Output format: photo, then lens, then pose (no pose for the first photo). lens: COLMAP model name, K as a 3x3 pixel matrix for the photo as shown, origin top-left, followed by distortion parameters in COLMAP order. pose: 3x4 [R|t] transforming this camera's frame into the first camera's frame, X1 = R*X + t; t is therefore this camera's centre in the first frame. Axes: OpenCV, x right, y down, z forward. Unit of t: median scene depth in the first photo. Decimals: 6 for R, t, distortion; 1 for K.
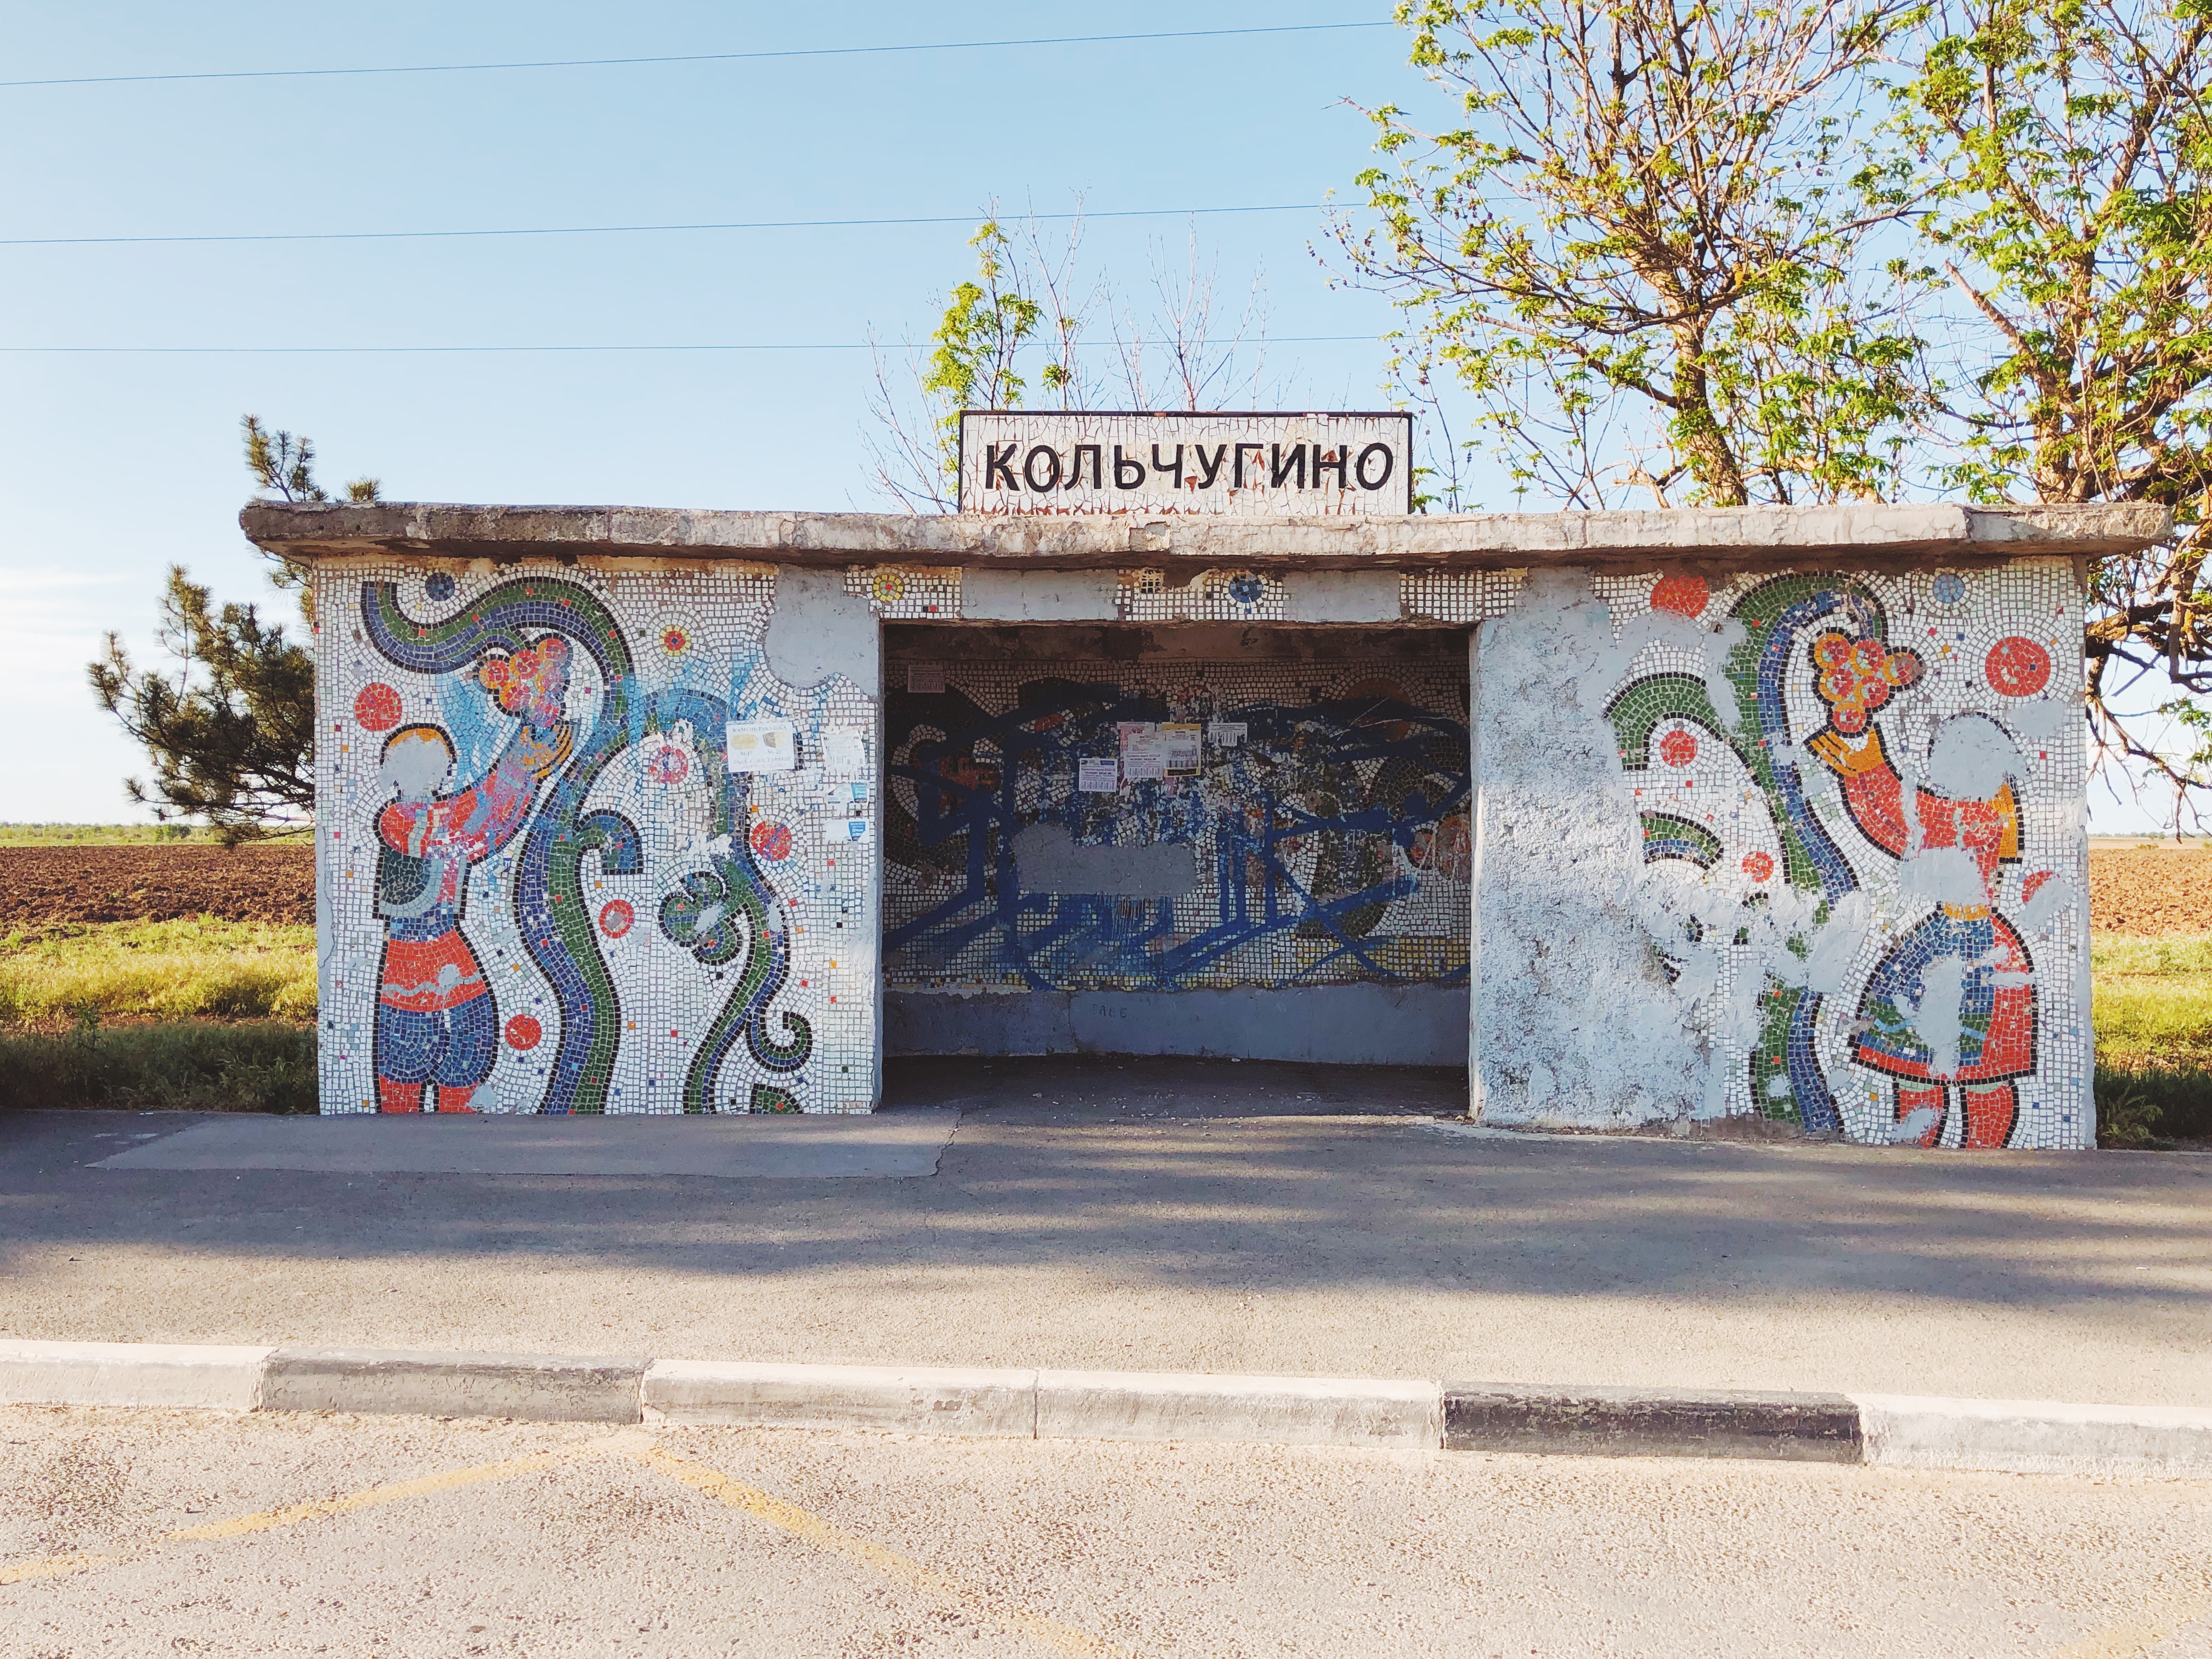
lens RADIAL K [[1798.2, 0, 1015.2], [0, 1798.2, 830.7], [0, 0, 1]] dist [0.039054, -0.060448]
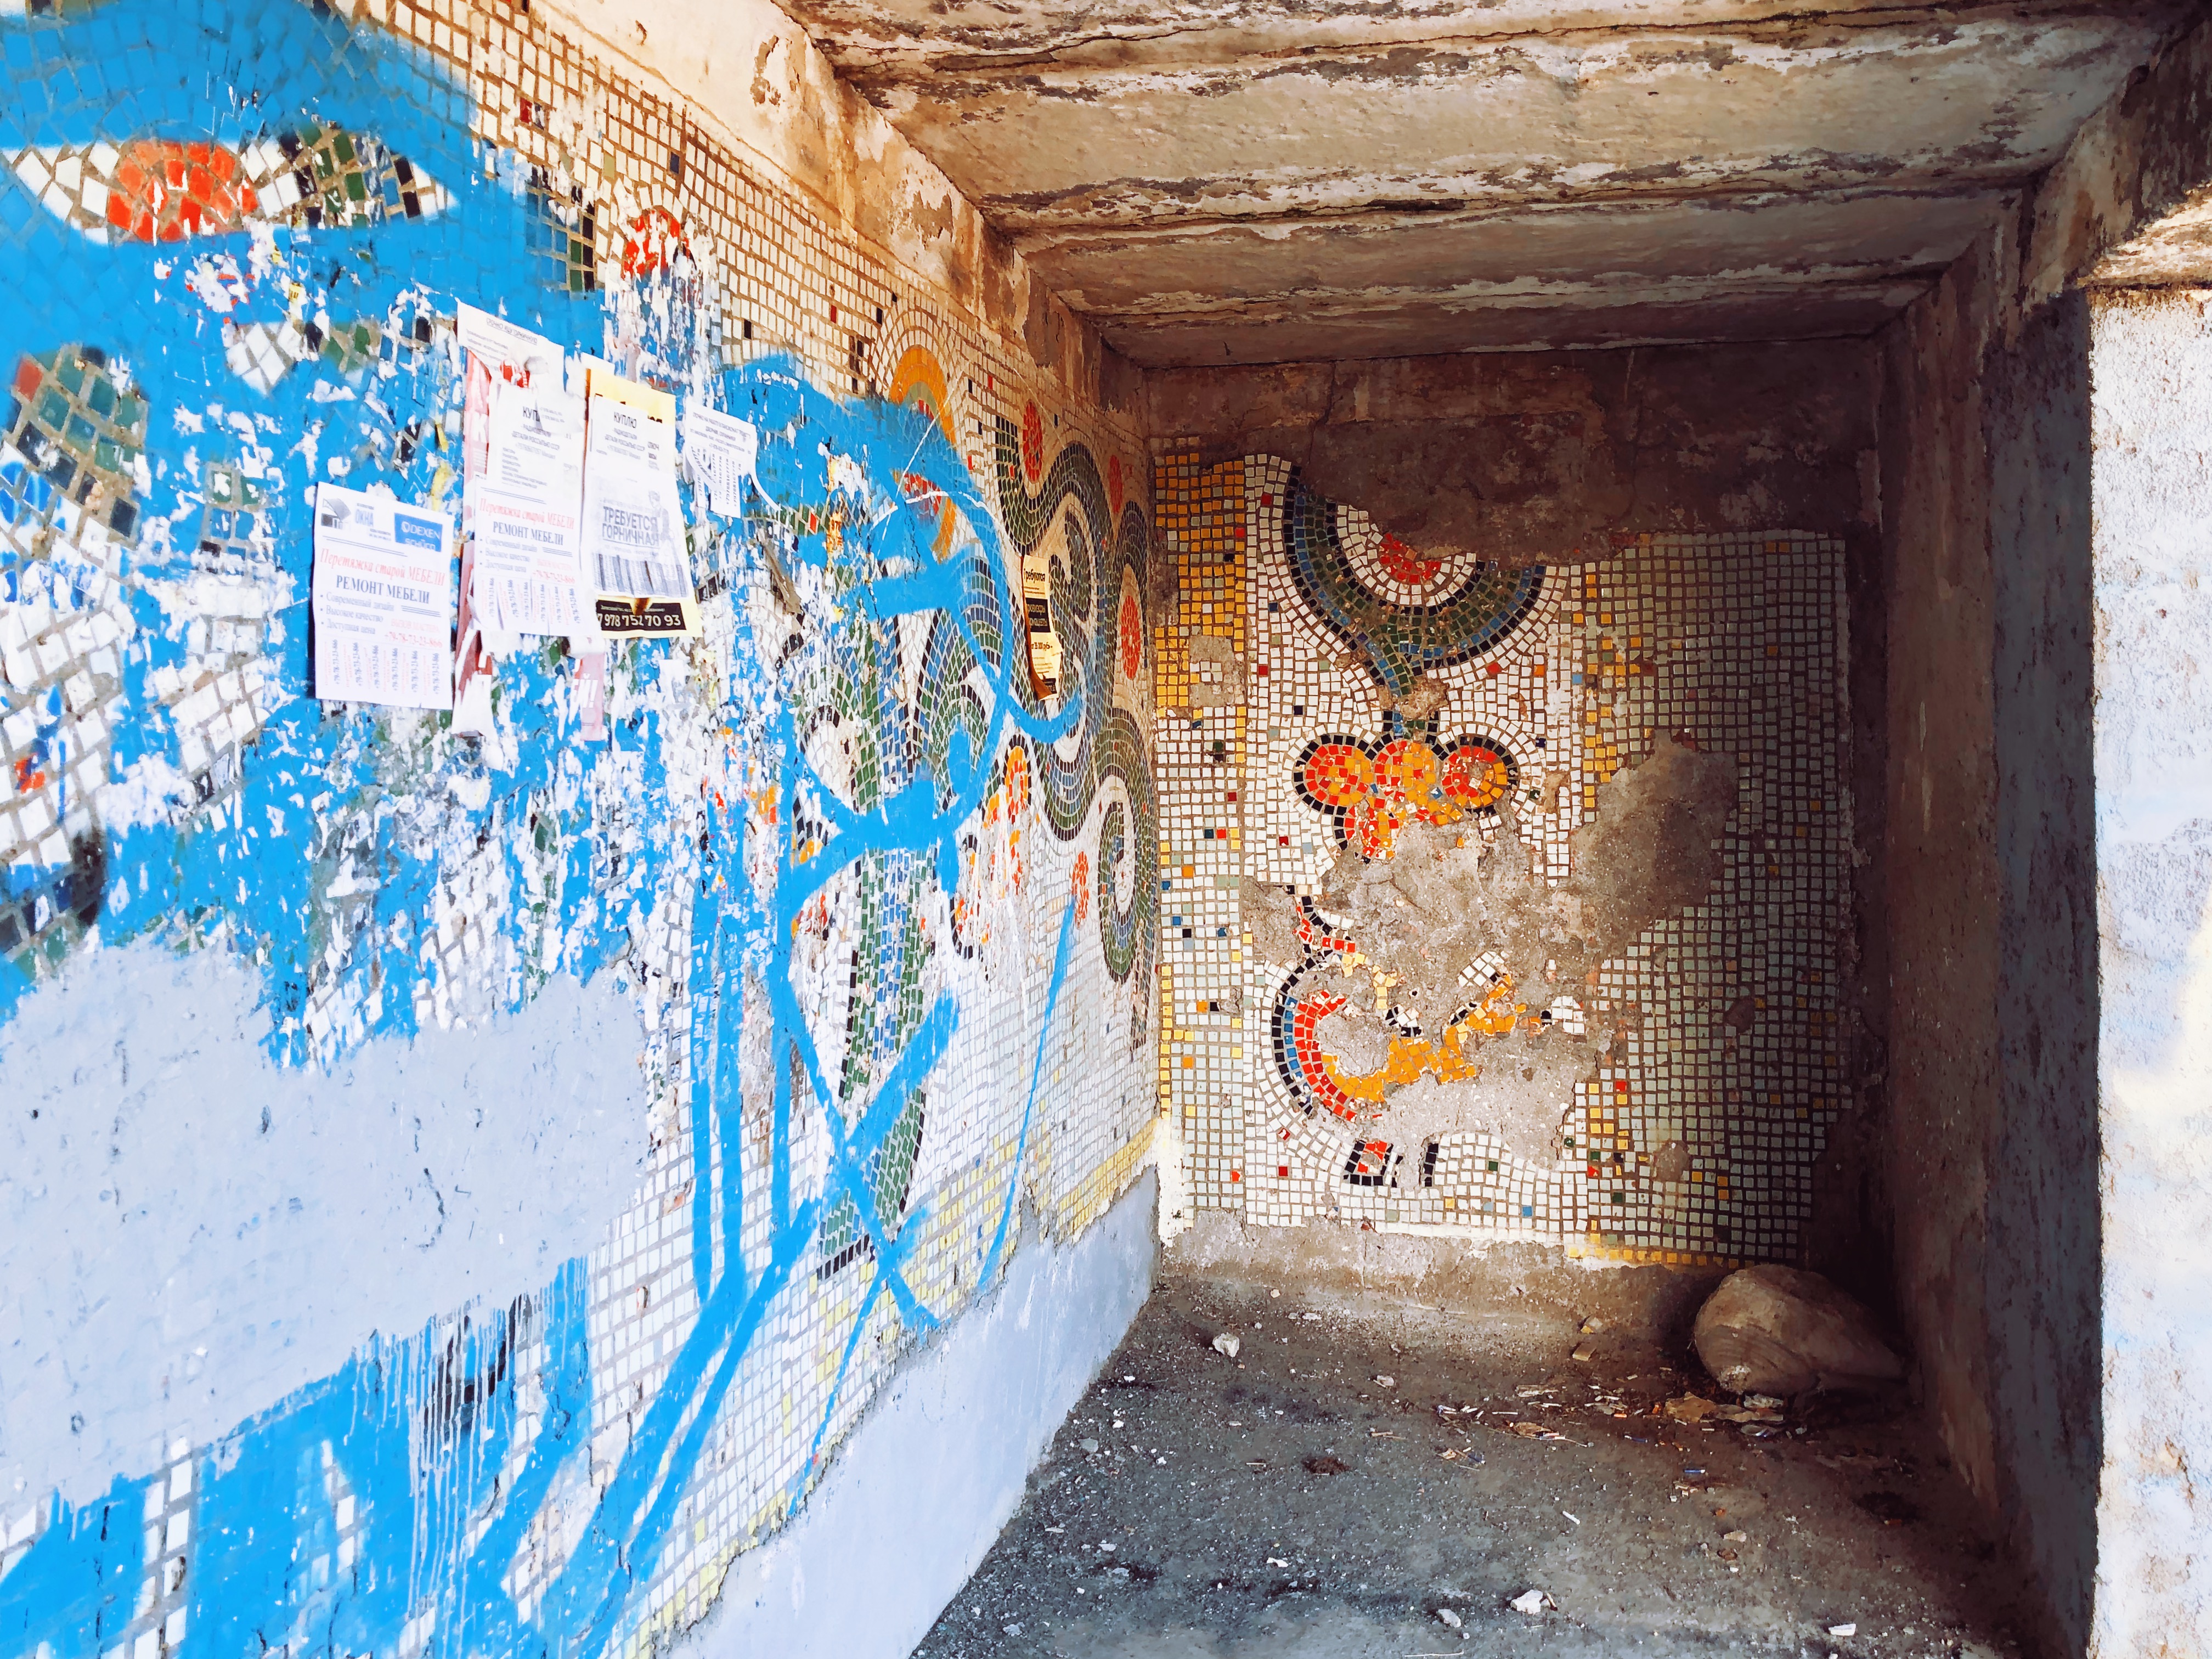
lens RADIAL K [[1919.6, 0, 1114.2], [0, 1919.6, 633.2], [0, 0, 1]] dist [0.032913, -0.011614]
pose [[0.141982, 0.049759, 0.988618, -0.145048], [-0.026122, 0.998576, -0.046509, -0.027550], [-0.989525, -0.019221, 0.143079, 1.150533]]
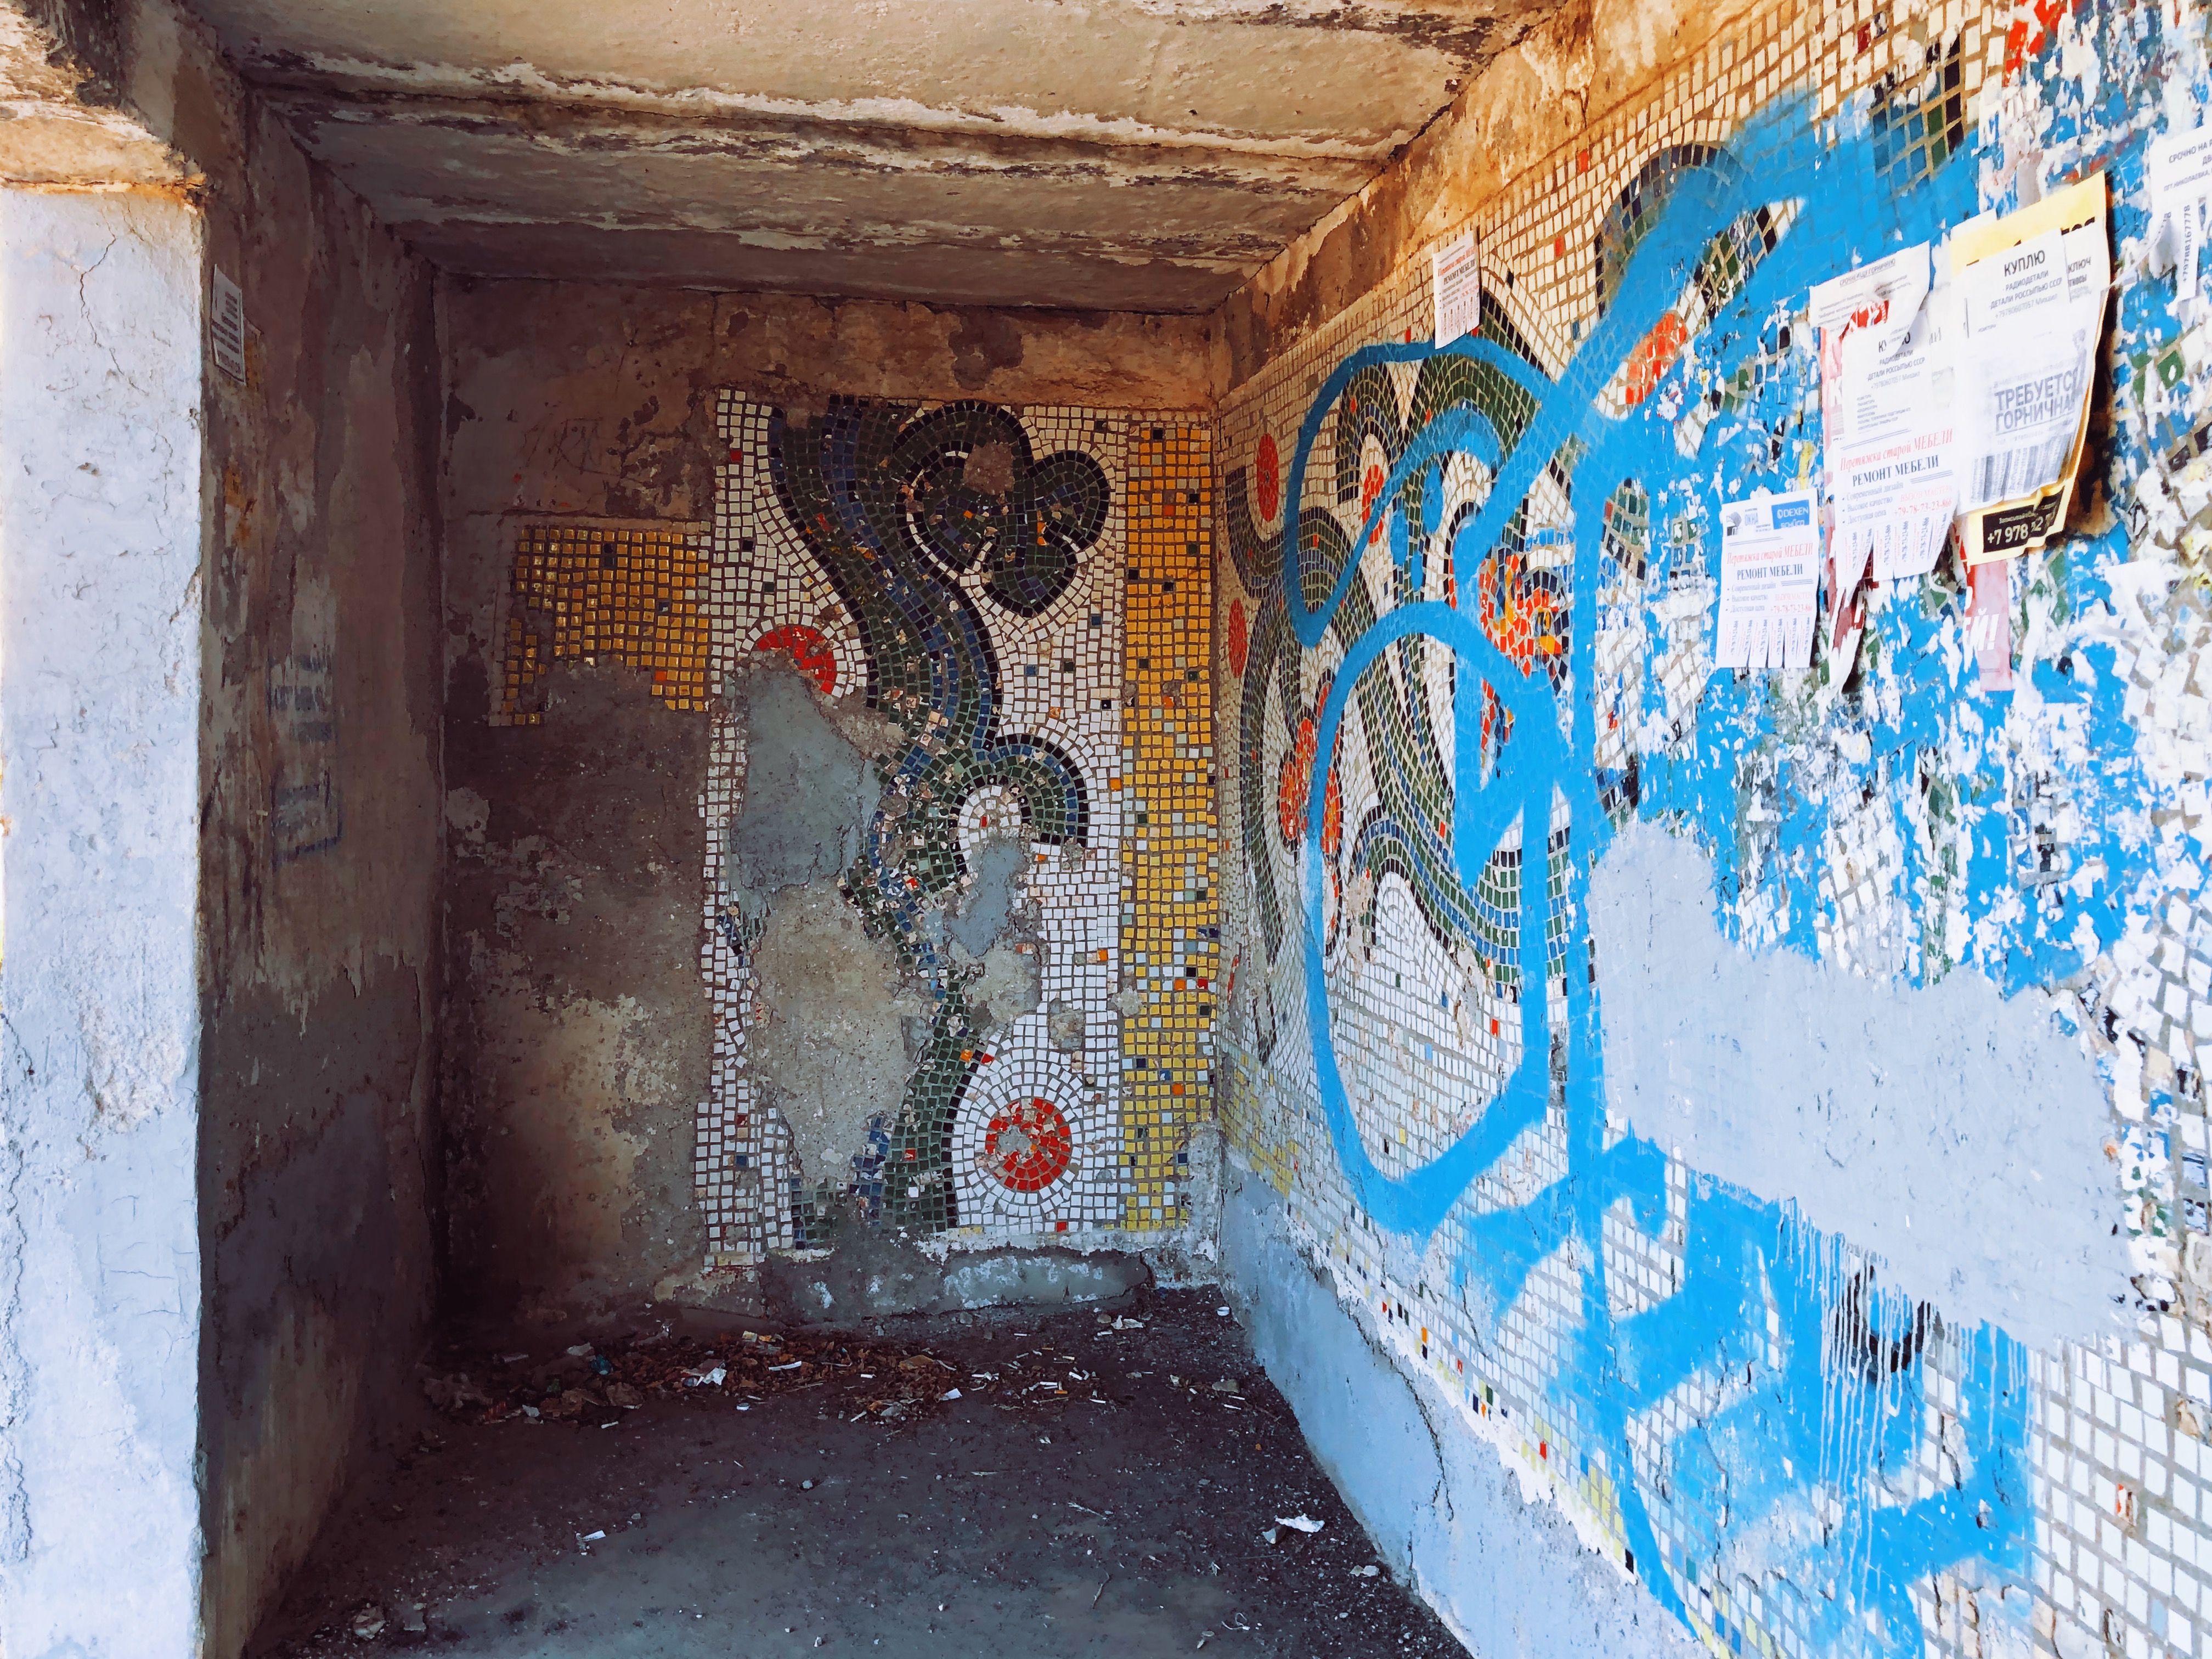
lens RADIAL K [[1919.6, 0, 1114.2], [0, 1919.6, 633.2], [0, 0, 1]] dist [0.032913, -0.011614]
pose [[0.234697, -0.053272, -0.970608, 0.292407], [0.021293, 0.998539, -0.049657, -0.021017], [0.971835, -0.009012, 0.235488, 1.115373]]
